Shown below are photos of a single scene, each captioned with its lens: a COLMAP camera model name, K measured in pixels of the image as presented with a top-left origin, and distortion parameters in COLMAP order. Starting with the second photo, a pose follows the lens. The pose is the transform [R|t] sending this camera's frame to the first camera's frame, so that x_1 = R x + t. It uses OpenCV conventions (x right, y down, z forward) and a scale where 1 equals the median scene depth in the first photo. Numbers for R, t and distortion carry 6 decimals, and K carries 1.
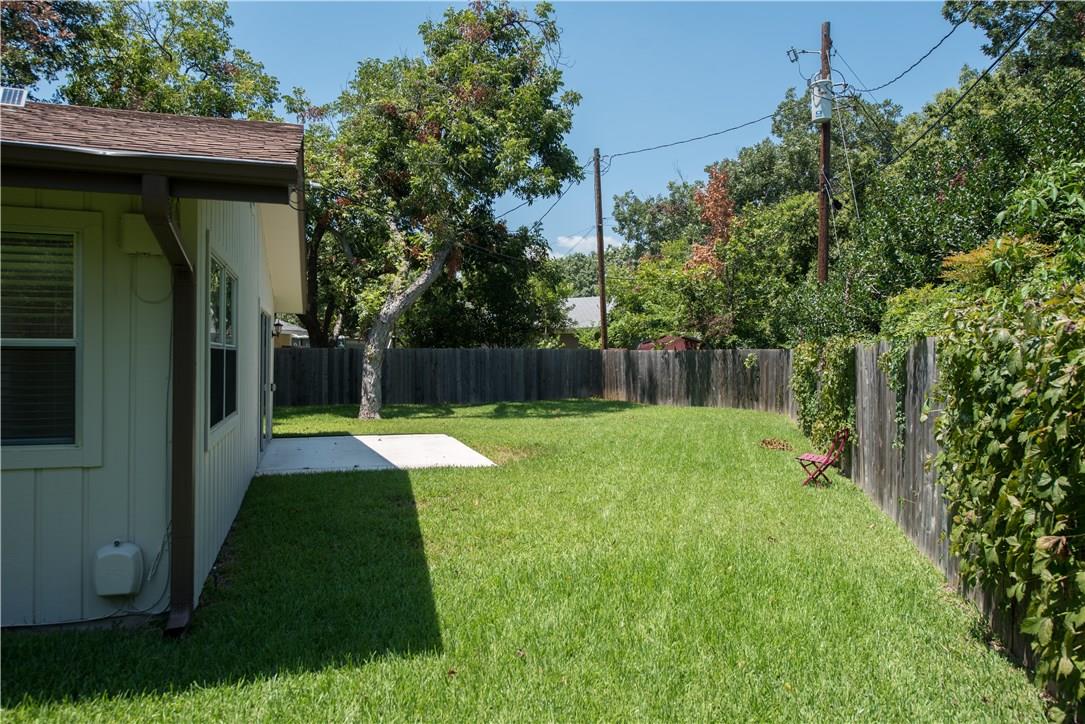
lens RADIAL K [[750.9, 0, 542.5], [0, 750.9, 362.0], [0, 0, 1]] dist [0.000740, -0.000032]
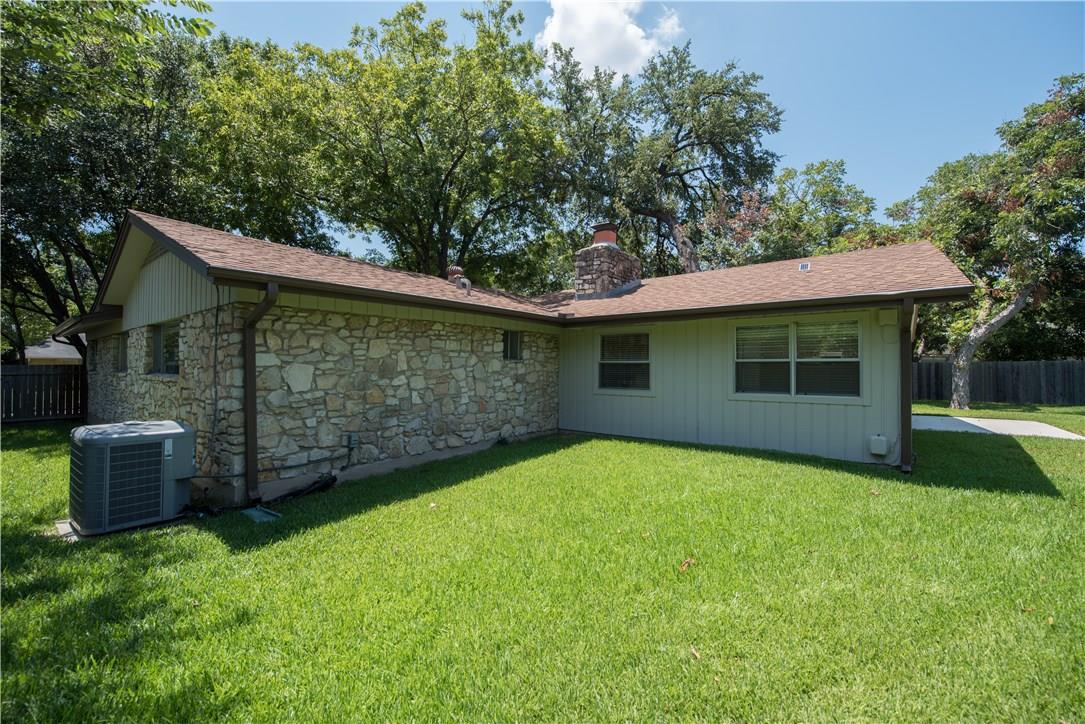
lens RADIAL K [[435.2, 0, 542.9], [0, 435.2, 364.9], [0, 0, 1]] dist [-0.017271, -0.000594]
pose [[0.565694, -0.007066, -0.824585, 0.002904], [-0.006404, 0.999895, -0.012961, 0.003571], [0.824591, 0.012612, 0.565589, -0.141539]]
